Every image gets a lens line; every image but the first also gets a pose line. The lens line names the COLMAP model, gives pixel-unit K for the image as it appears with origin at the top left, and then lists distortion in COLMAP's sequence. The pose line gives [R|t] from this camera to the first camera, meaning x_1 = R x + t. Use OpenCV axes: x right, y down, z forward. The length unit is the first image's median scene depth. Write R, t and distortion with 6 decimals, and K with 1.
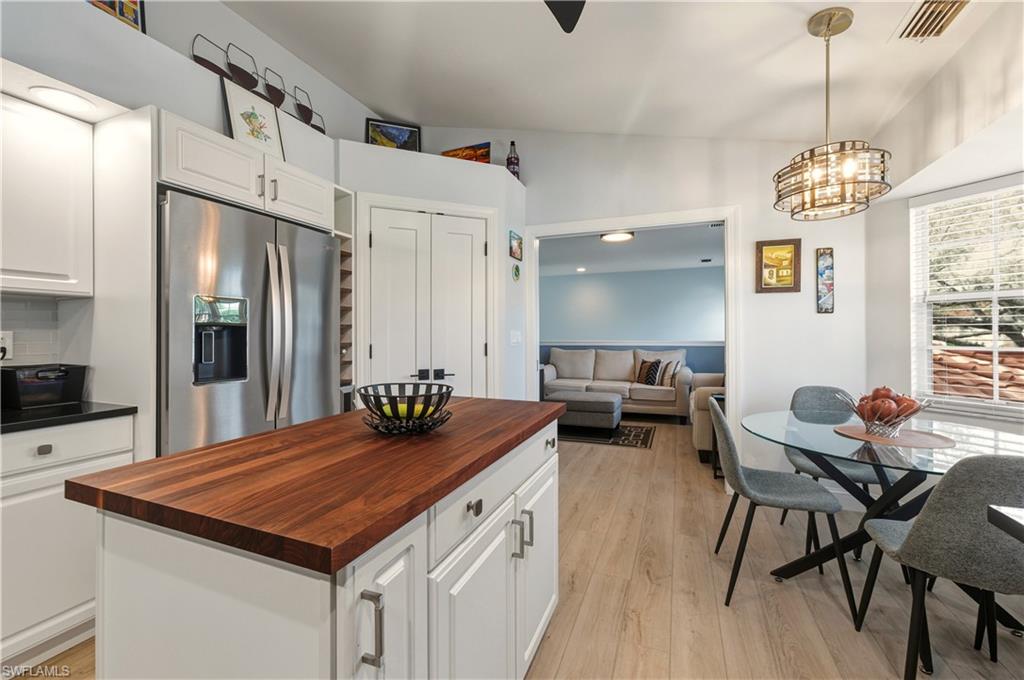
lens RADIAL K [[417.2, 0, 510.4], [0, 417.2, 336.8], [0, 0, 1]] dist [-0.001878, 0.001252]
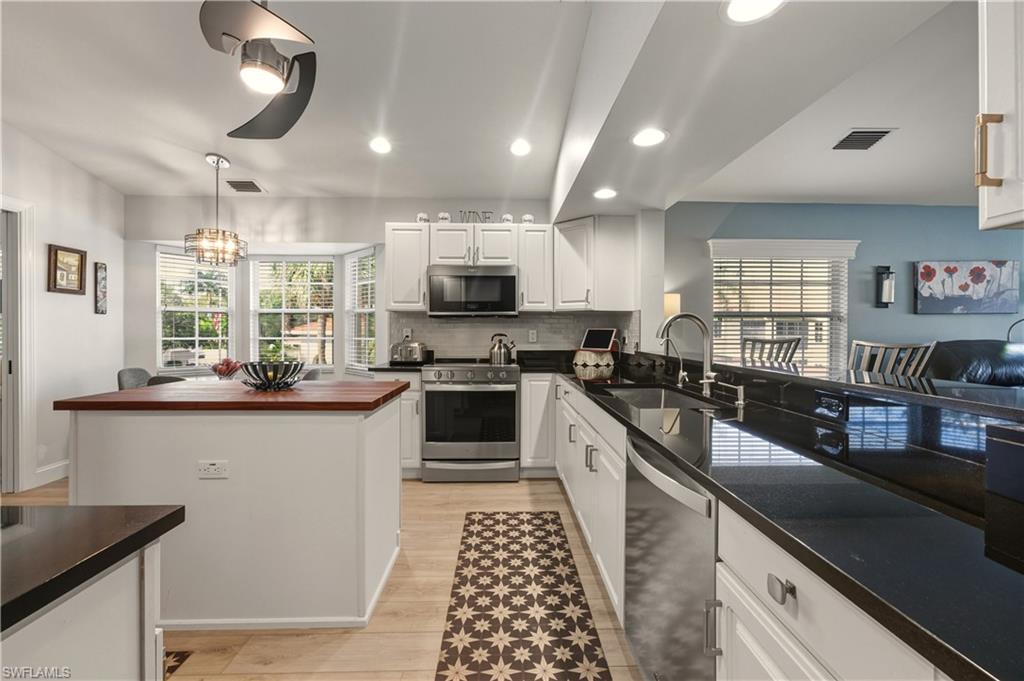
lens RADIAL K [[417.2, 0, 514.6], [0, 417.2, 334.5], [0, 0, 1]] dist [-0.001878, 0.001252]
pose [[-0.408633, -0.001148, 0.912698, -0.916526], [0.009772, 0.999936, 0.005632, 0.011386], [-0.912647, 0.011220, -0.408595, 0.359208]]
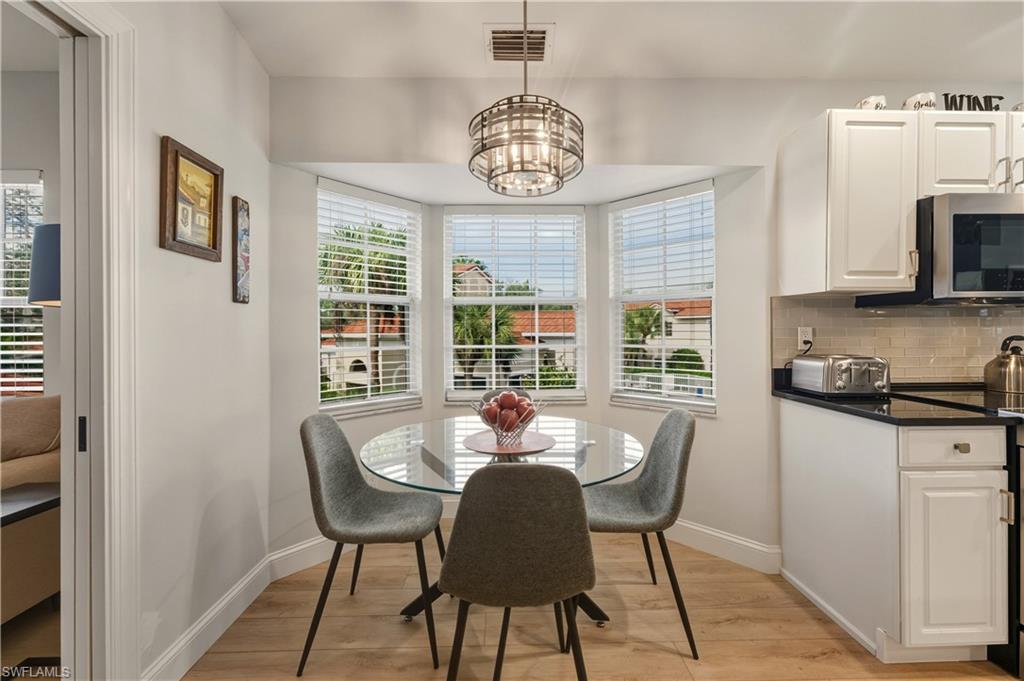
lens RADIAL K [[417.2, 0, 508.8], [0, 417.2, 331.6], [0, 0, 1]] dist [-0.001878, 0.001252]
pose [[-0.406541, 0.005992, 0.913613, 0.019285], [0.018657, 0.999824, 0.001744, -0.007329], [-0.913442, 0.017755, -0.406581, 0.874853]]
